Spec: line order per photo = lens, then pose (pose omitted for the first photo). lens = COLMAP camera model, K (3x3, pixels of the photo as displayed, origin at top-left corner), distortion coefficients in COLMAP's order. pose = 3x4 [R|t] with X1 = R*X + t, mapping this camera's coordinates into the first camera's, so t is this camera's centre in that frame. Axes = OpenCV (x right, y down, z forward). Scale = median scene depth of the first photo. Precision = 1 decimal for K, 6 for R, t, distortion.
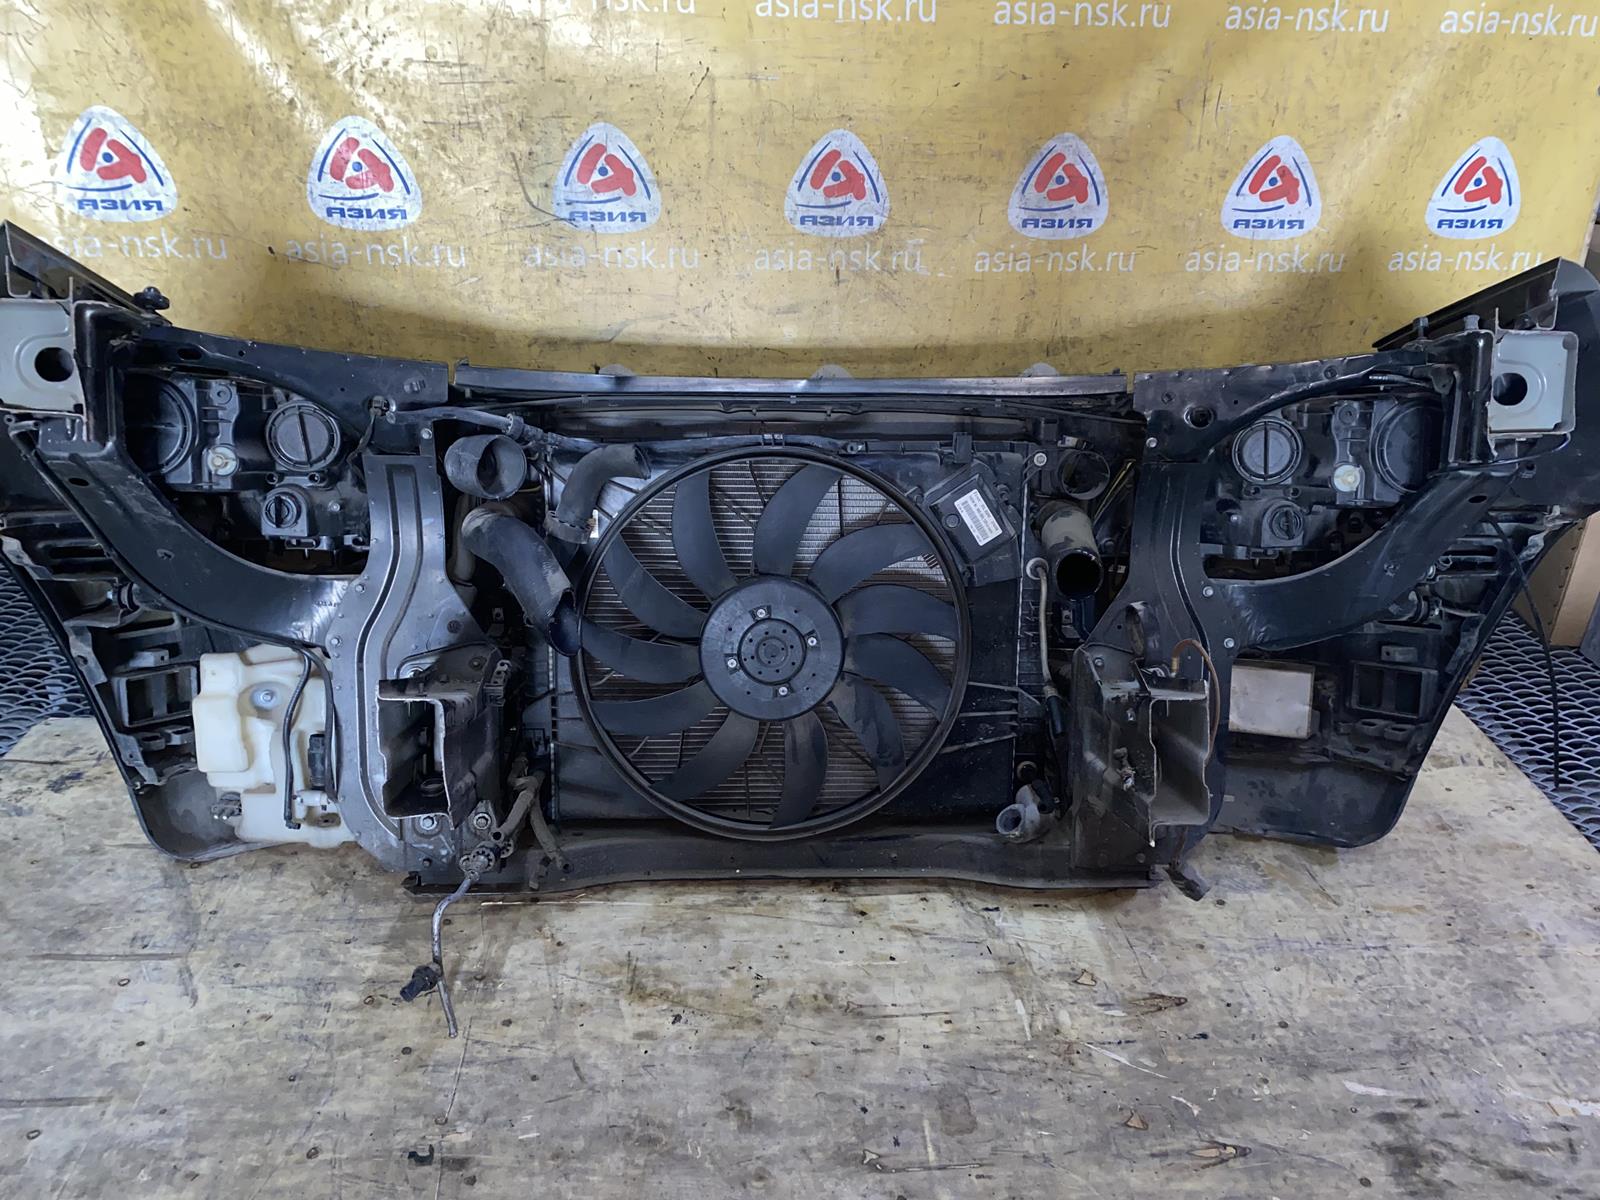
lens RADIAL K [[1195.4, 0, 807.3], [0, 1195.4, 602.2], [0, 0, 1]] dist [0.022473, -0.029487]
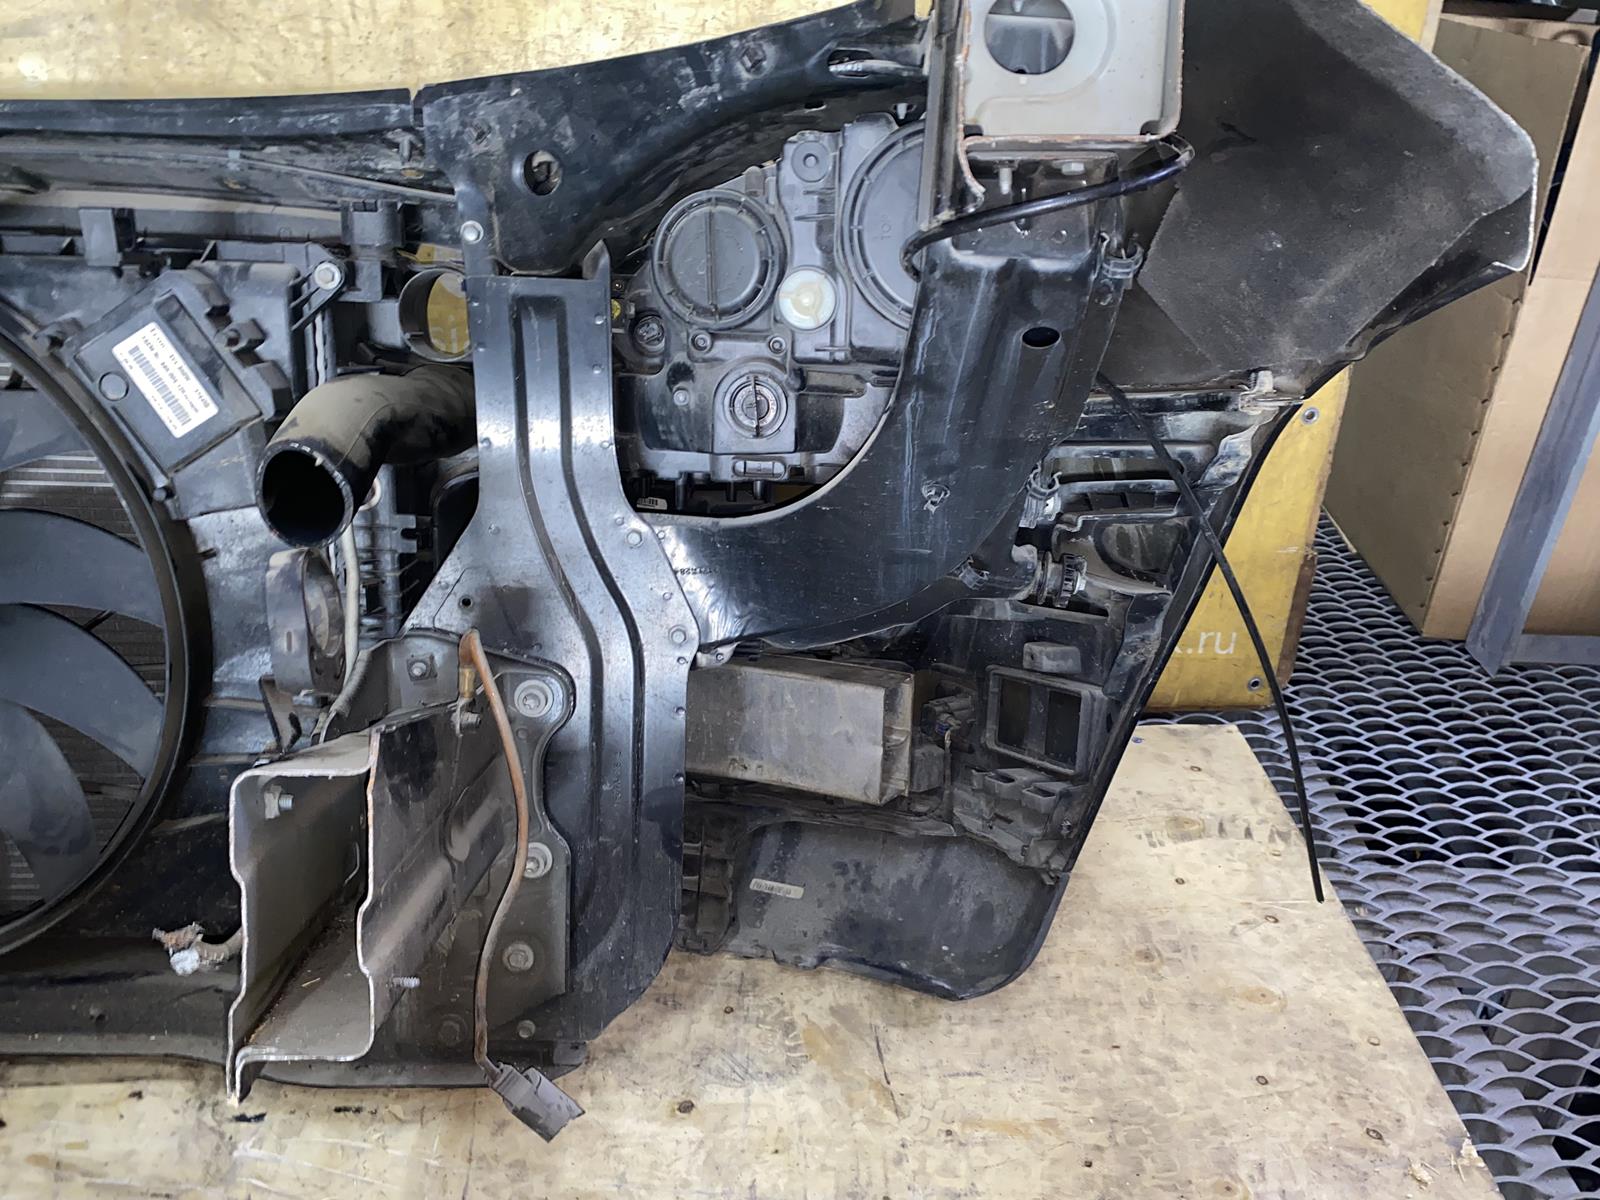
lens RADIAL K [[1249.1, 0, 801.2], [0, 1249.1, 602.1], [0, 0, 1]] dist [0.001715, -0.004620]
pose [[0.999779, 0.020626, 0.004105, 0.356400], [-0.020748, 0.999259, 0.032410, 0.000619], [-0.003433, -0.032488, 0.999466, 0.400586]]
